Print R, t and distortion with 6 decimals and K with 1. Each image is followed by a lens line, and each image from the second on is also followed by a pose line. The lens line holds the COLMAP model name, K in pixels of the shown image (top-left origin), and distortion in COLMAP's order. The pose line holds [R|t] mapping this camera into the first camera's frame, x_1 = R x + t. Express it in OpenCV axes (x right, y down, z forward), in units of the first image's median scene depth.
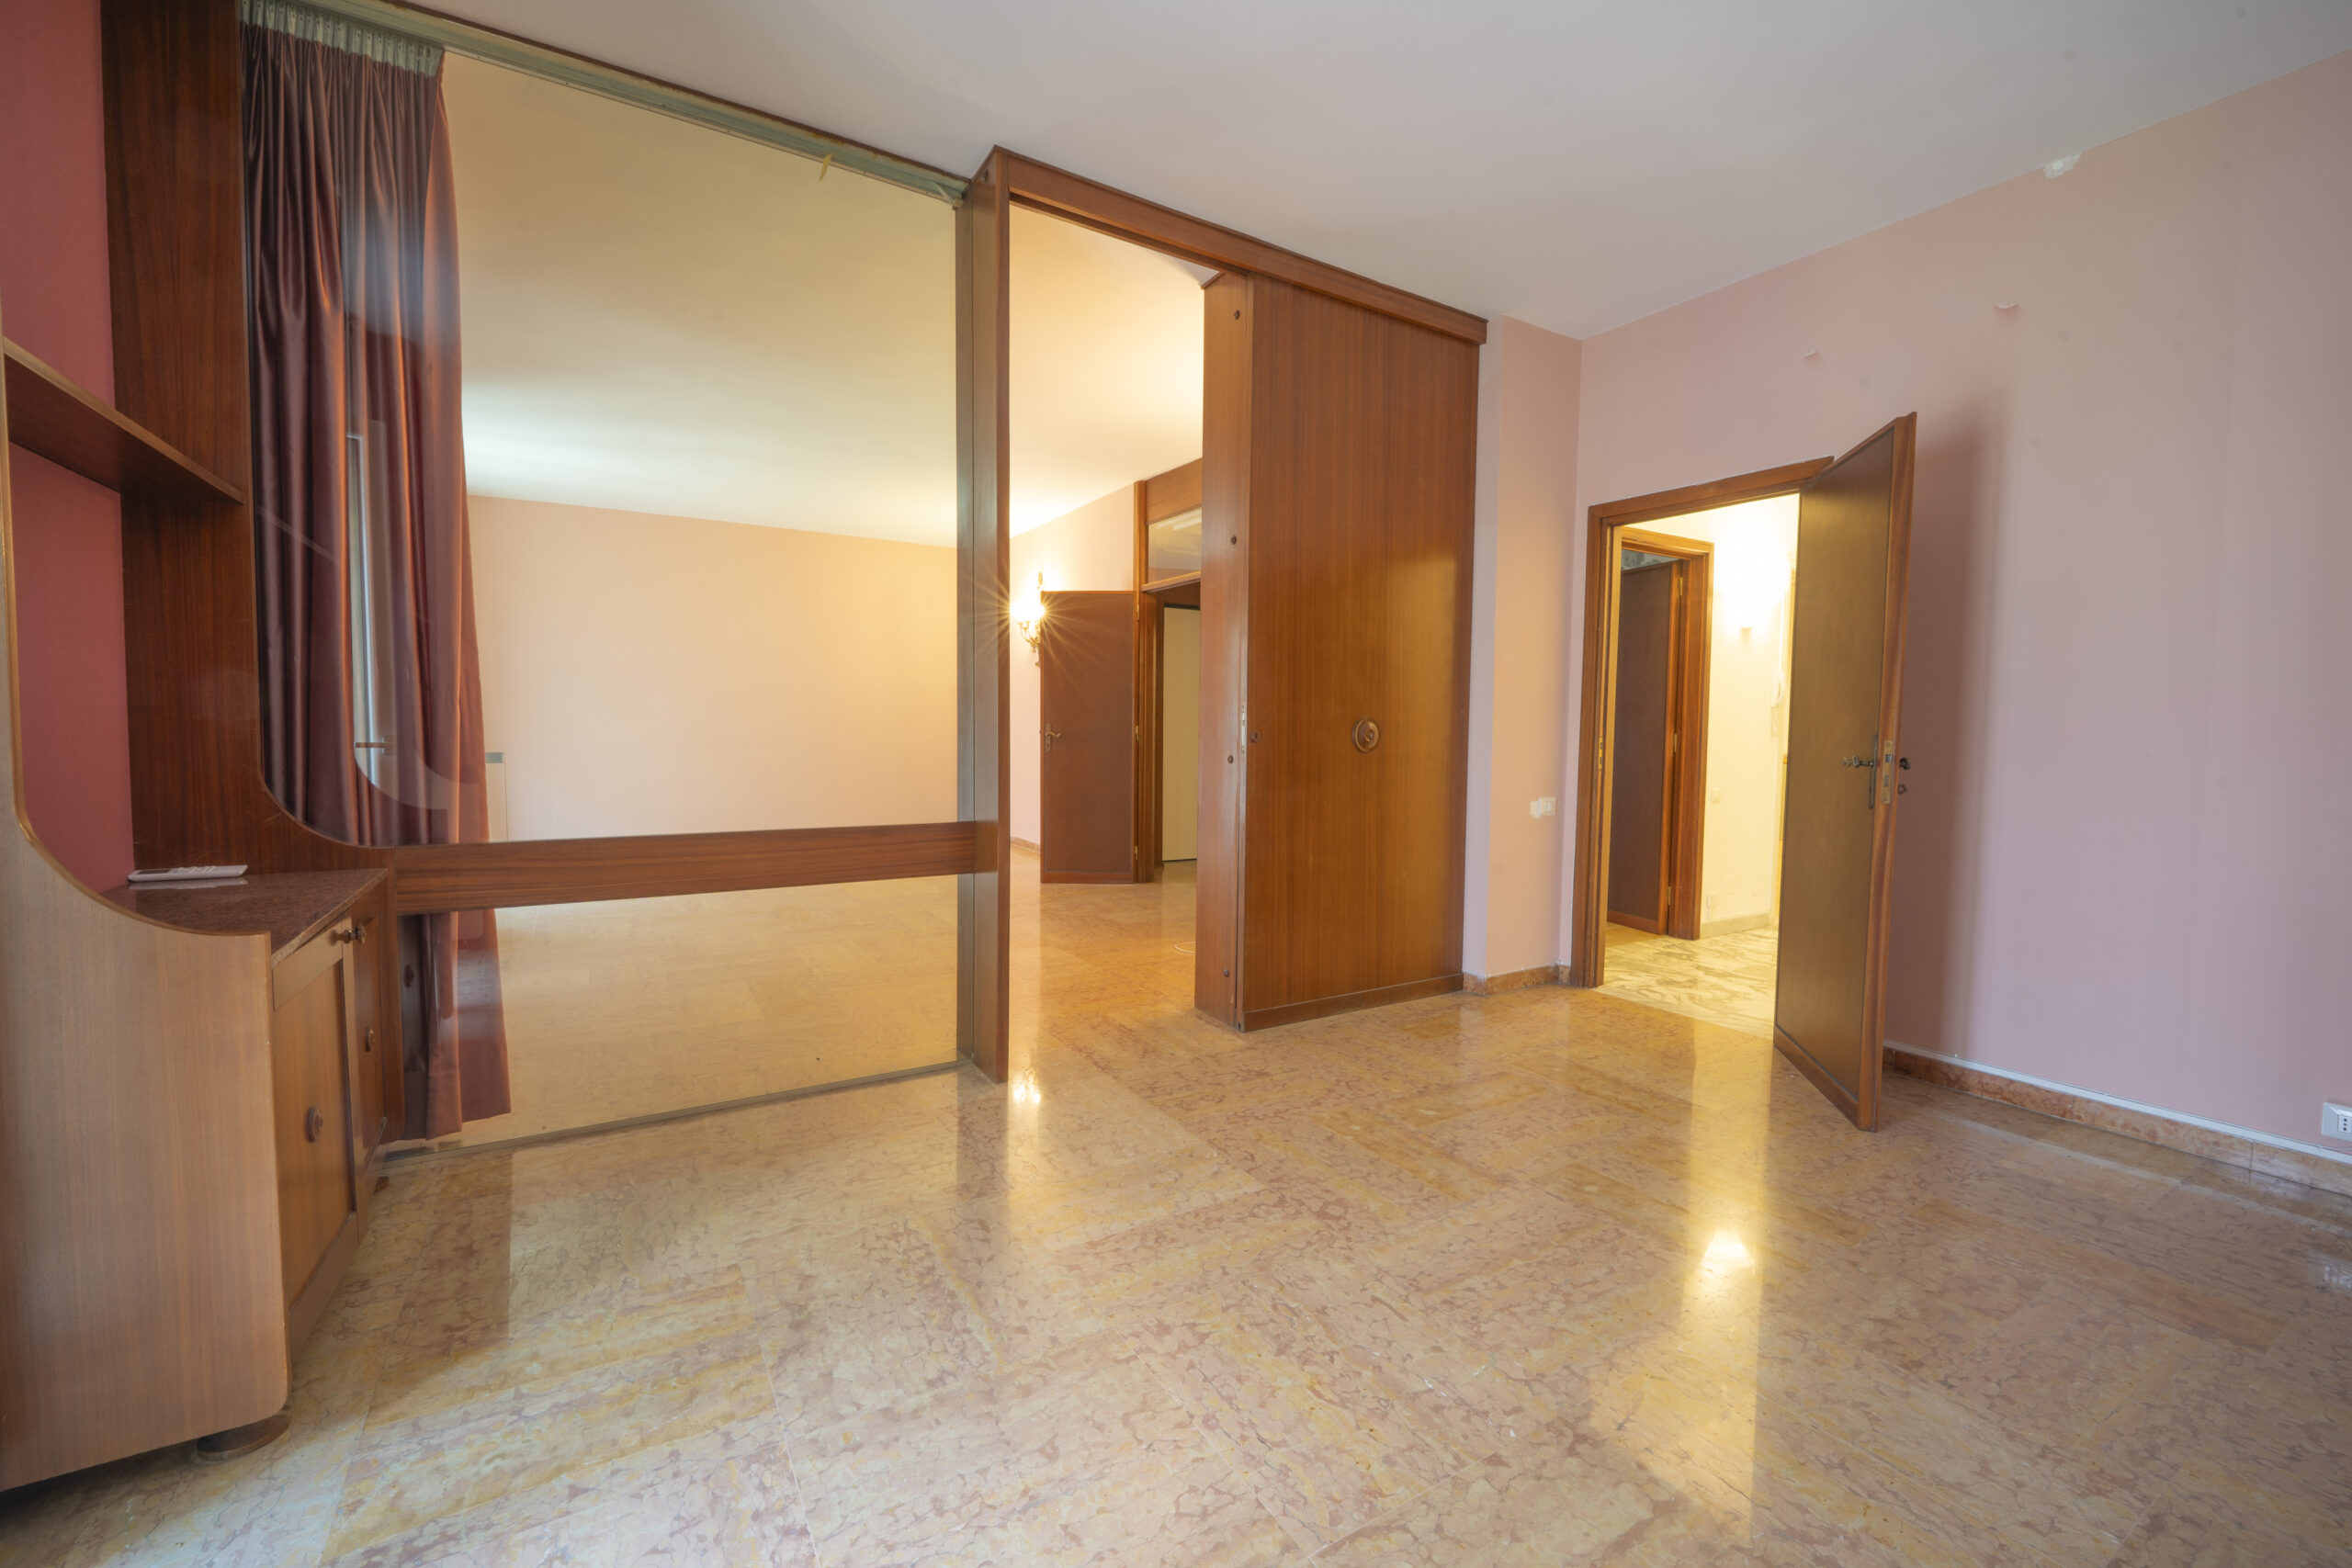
lens RADIAL K [[954.8, 0, 1174.0], [0, 954.8, 777.0], [0, 0, 1]] dist [-0.002131, -0.008009]
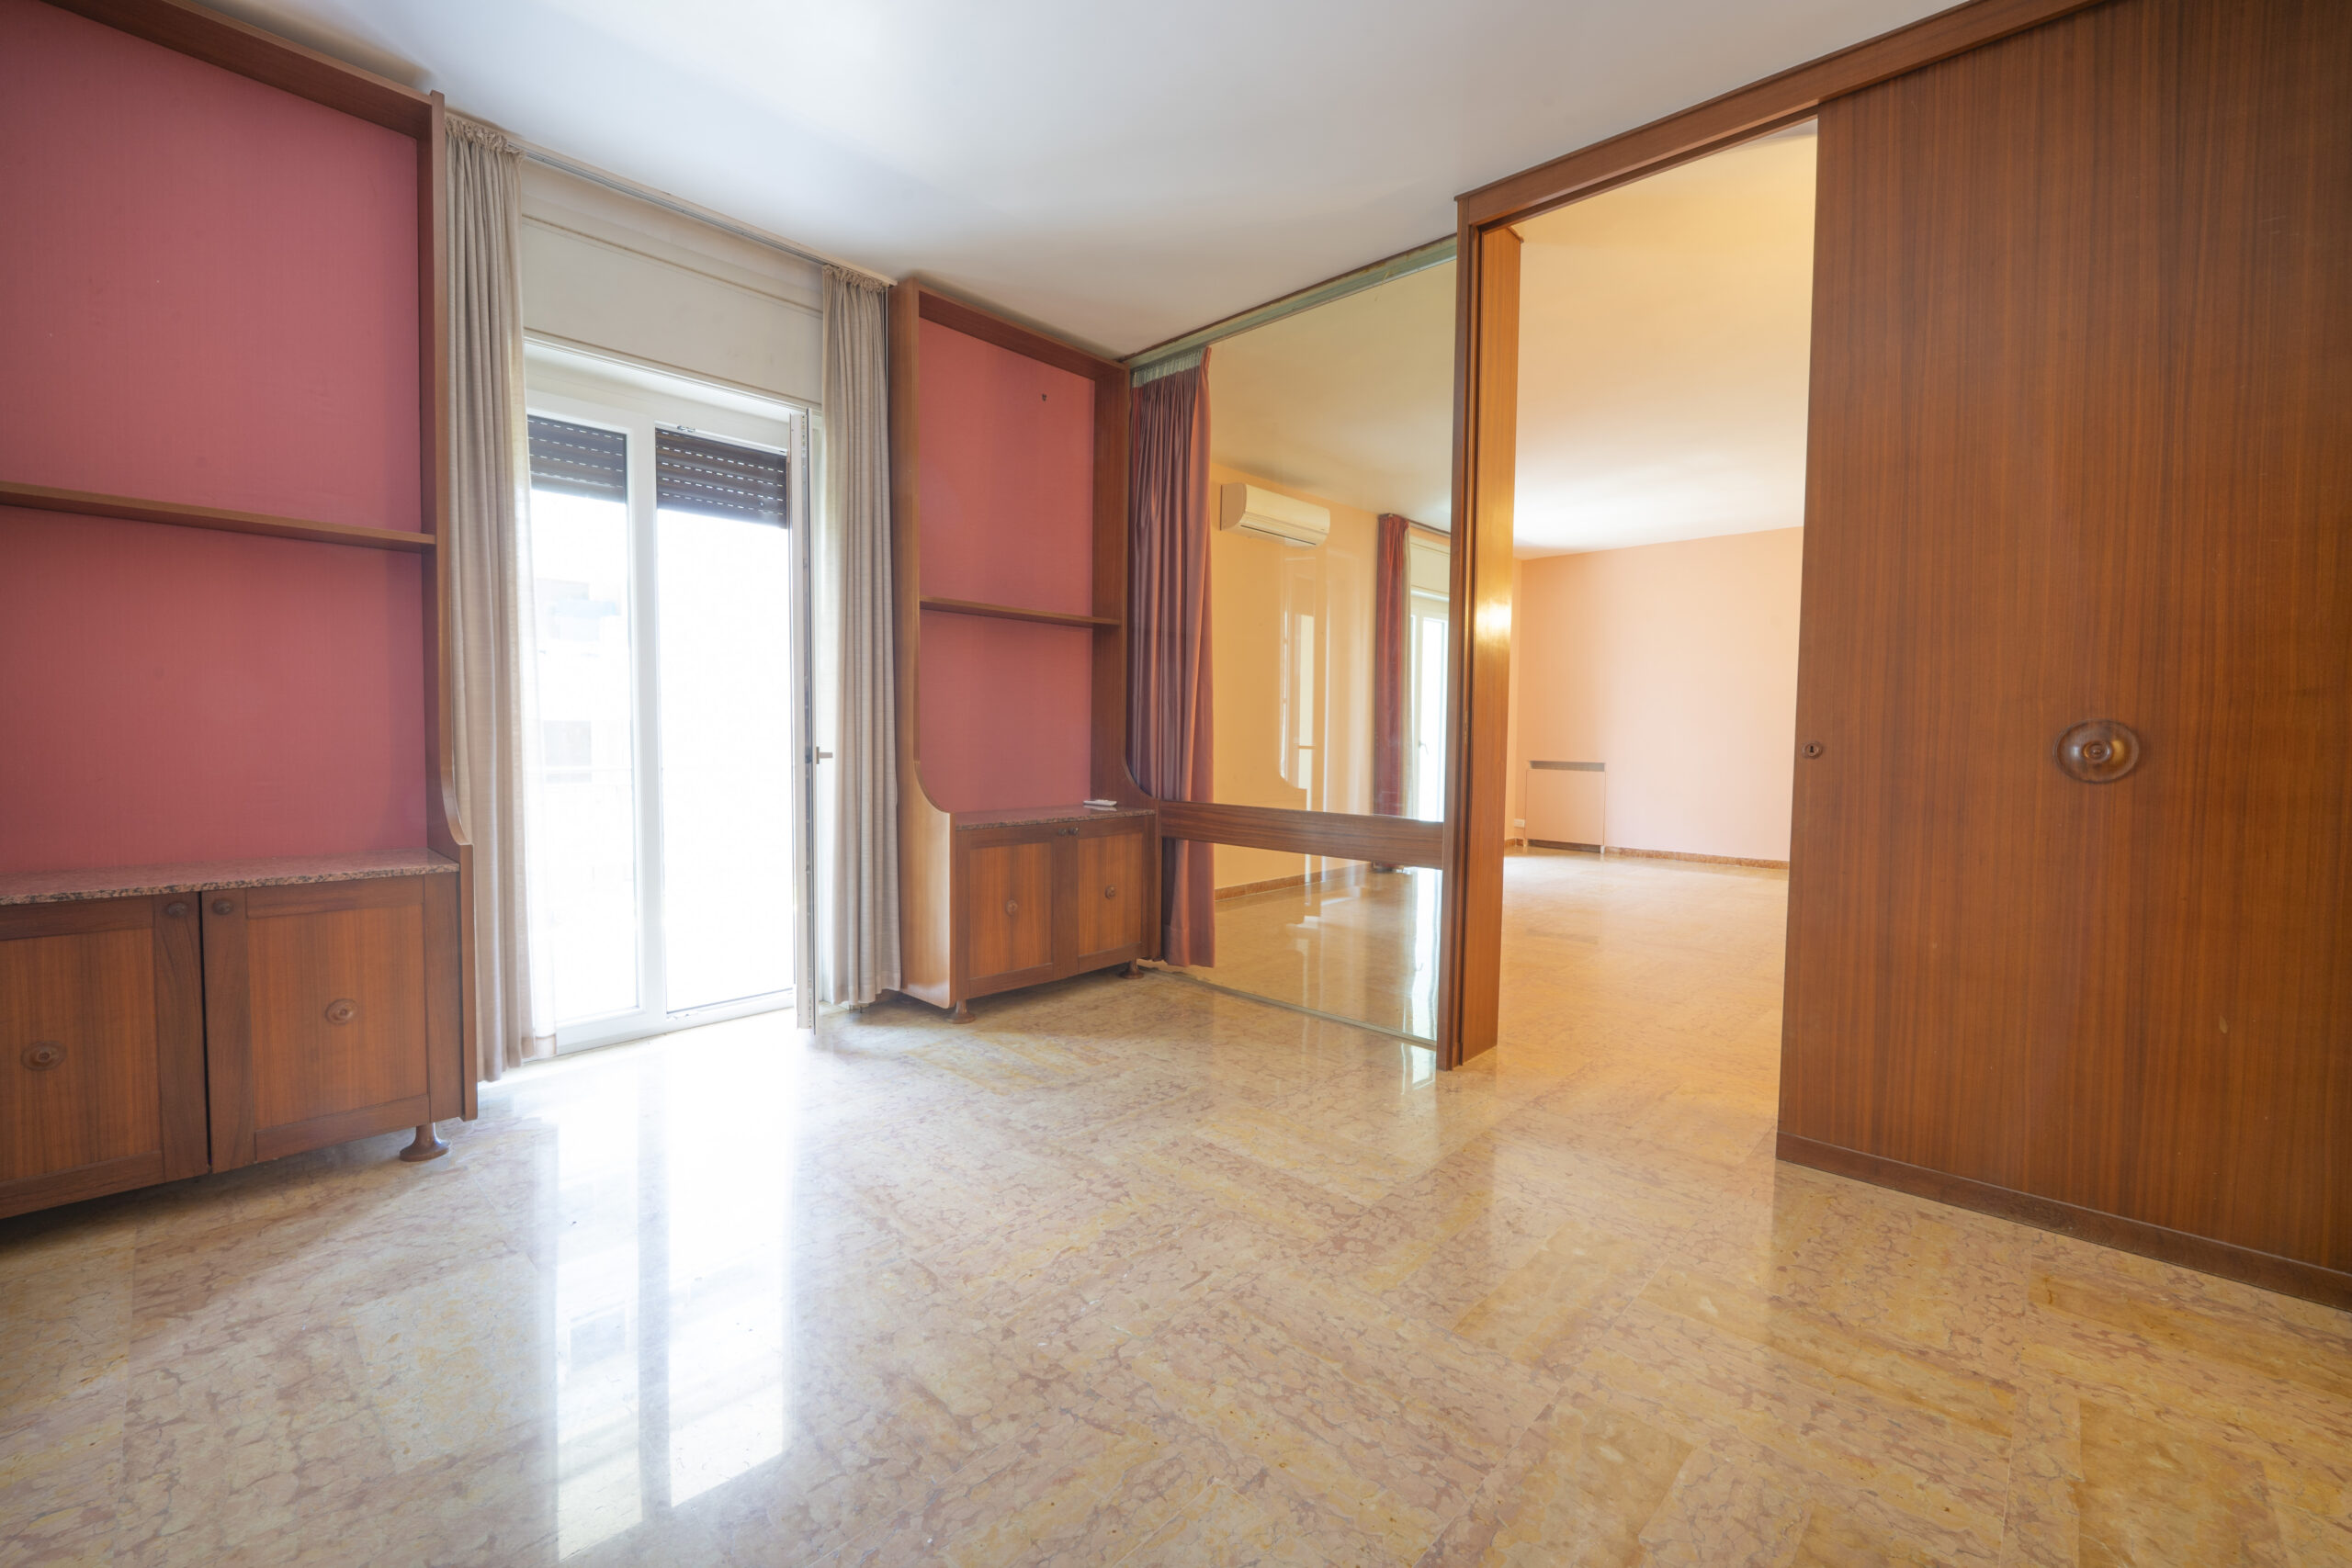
lens RADIAL K [[952.2, 0, 1174.6], [0, 952.2, 779.9], [0, 0, 1]] dist [-0.009870, -0.000858]
pose [[0.261156, 0.043343, -0.964323, 0.913120], [-0.060857, 0.997743, 0.028364, -0.016548], [0.963376, 0.051278, 0.263204, 0.510585]]
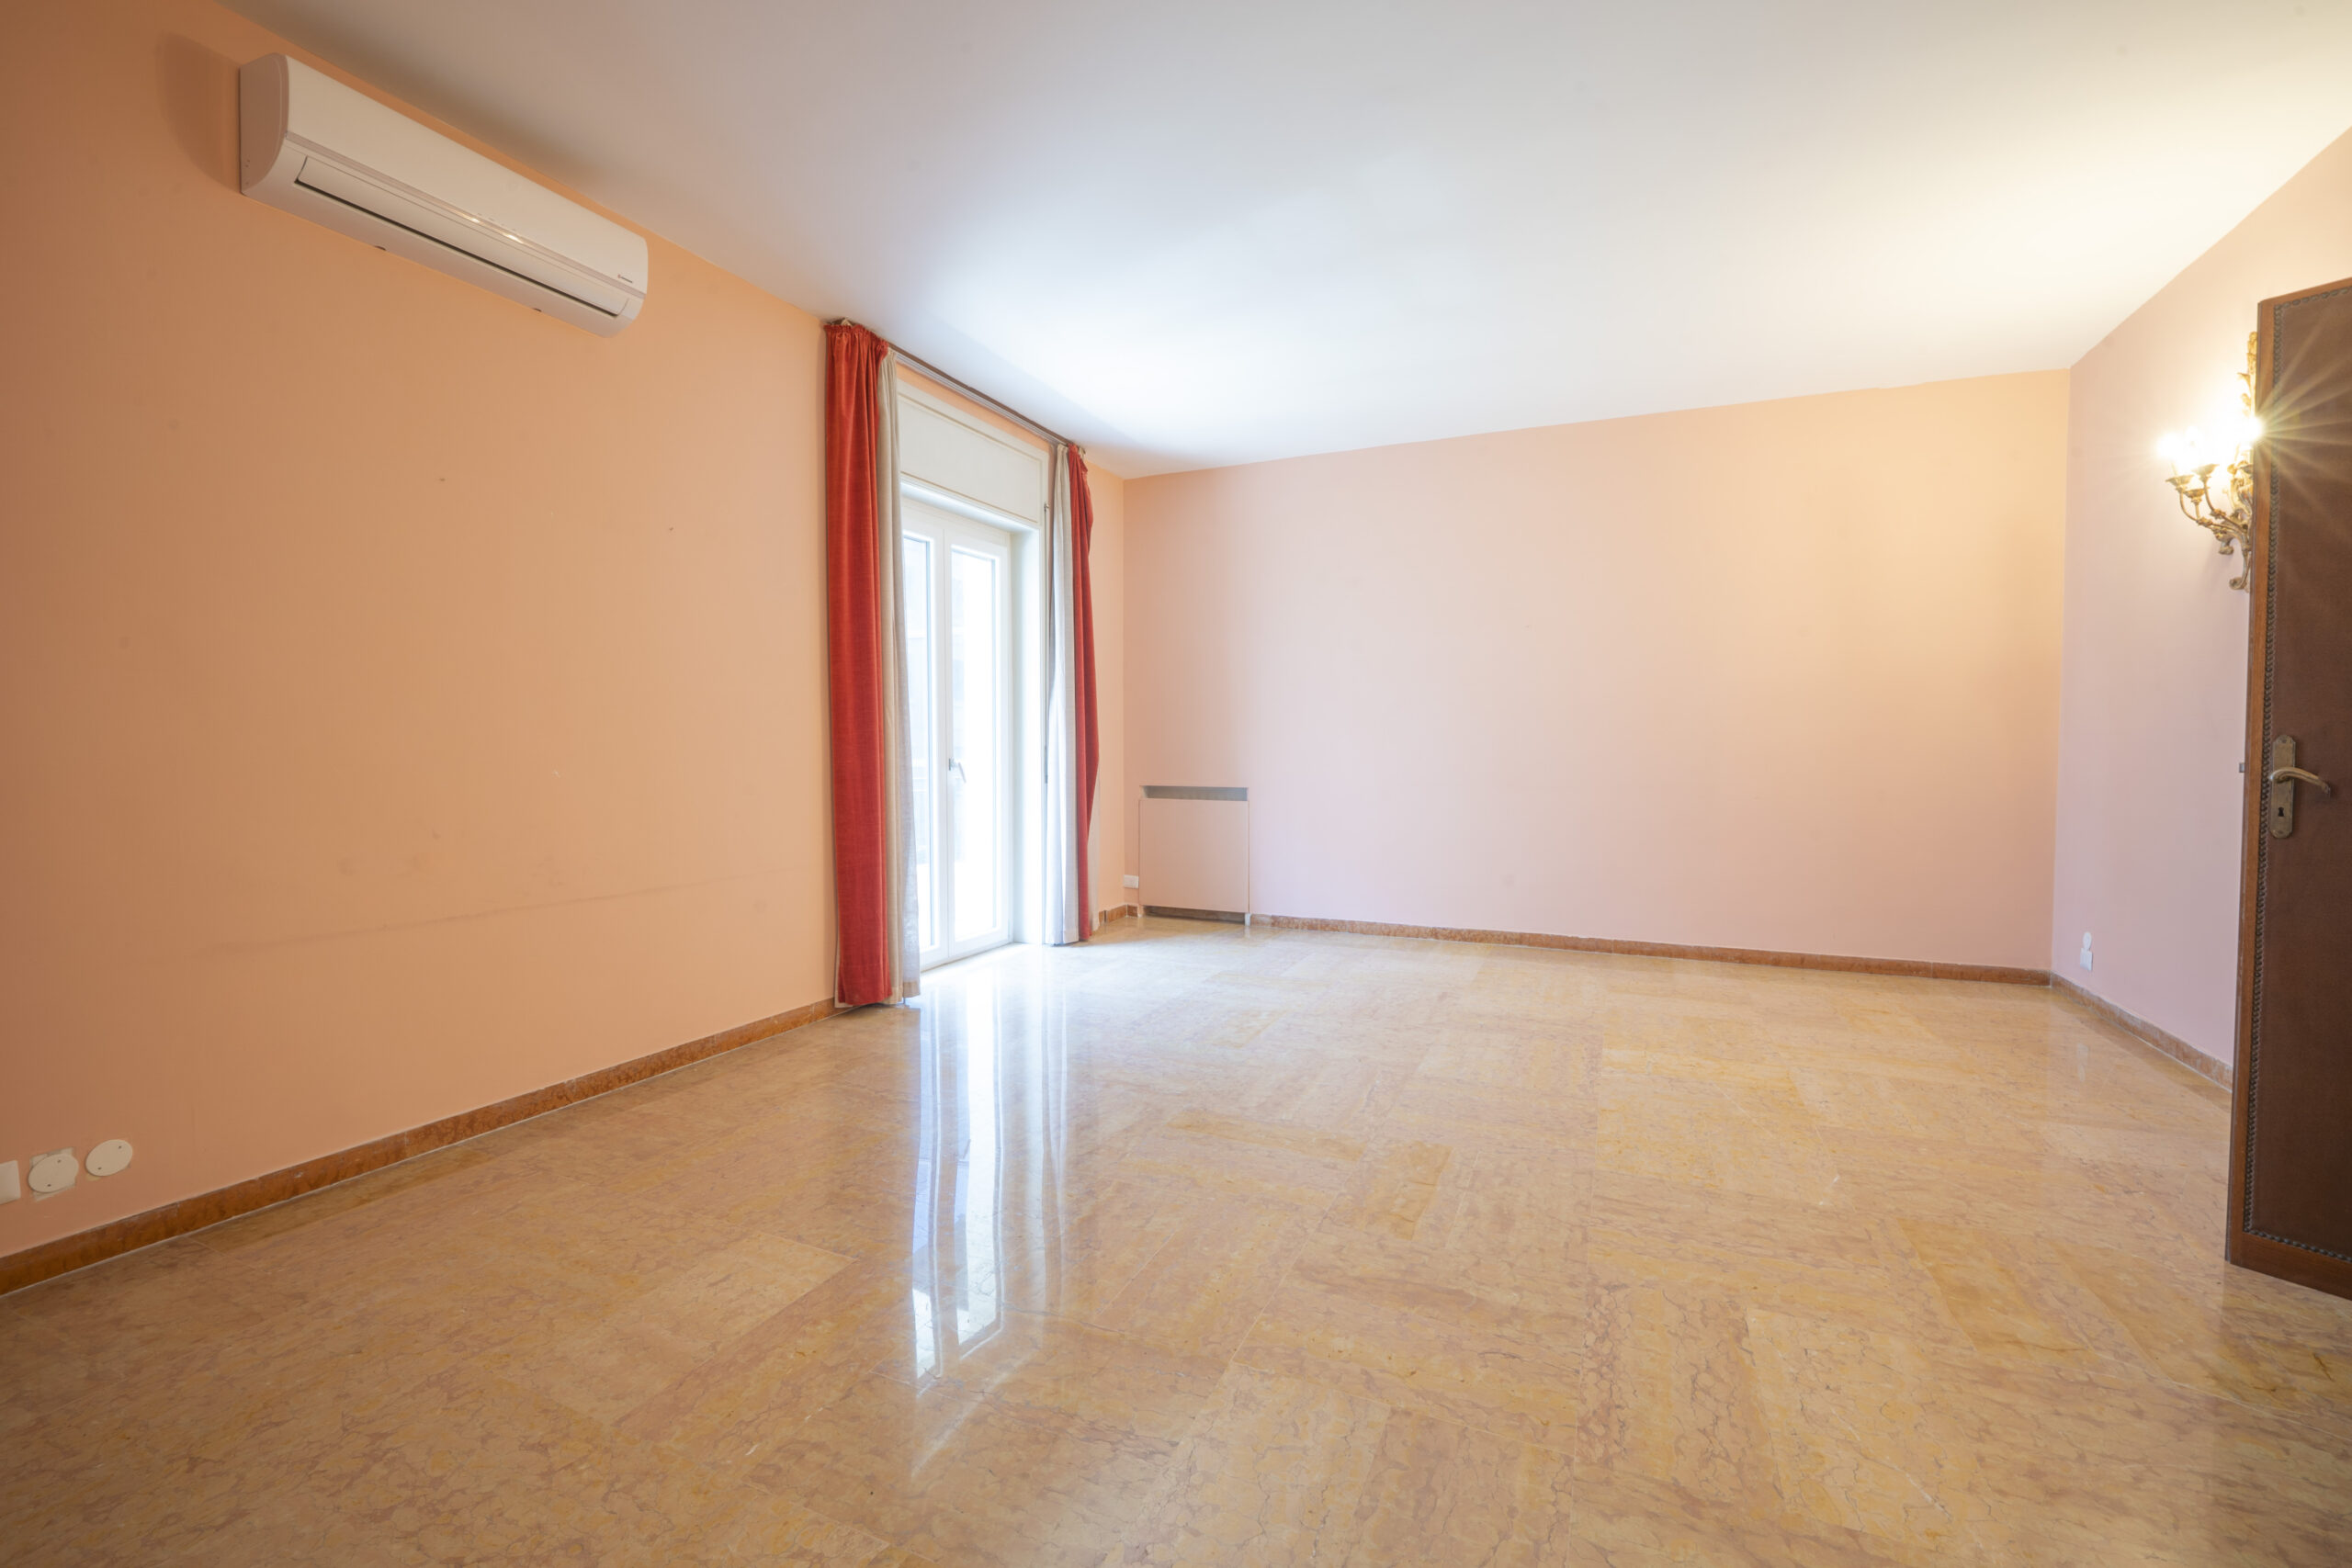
lens RADIAL K [[985.5, 0, 1173.9], [0, 985.5, 783.3], [0, 0, 1]] dist [-0.008387, -0.001451]
pose [[0.565983, 0.020848, -0.824153, -0.210500], [-0.039546, 0.999216, -0.001882, -0.077861], [0.823468, 0.033657, 0.566364, 1.479598]]
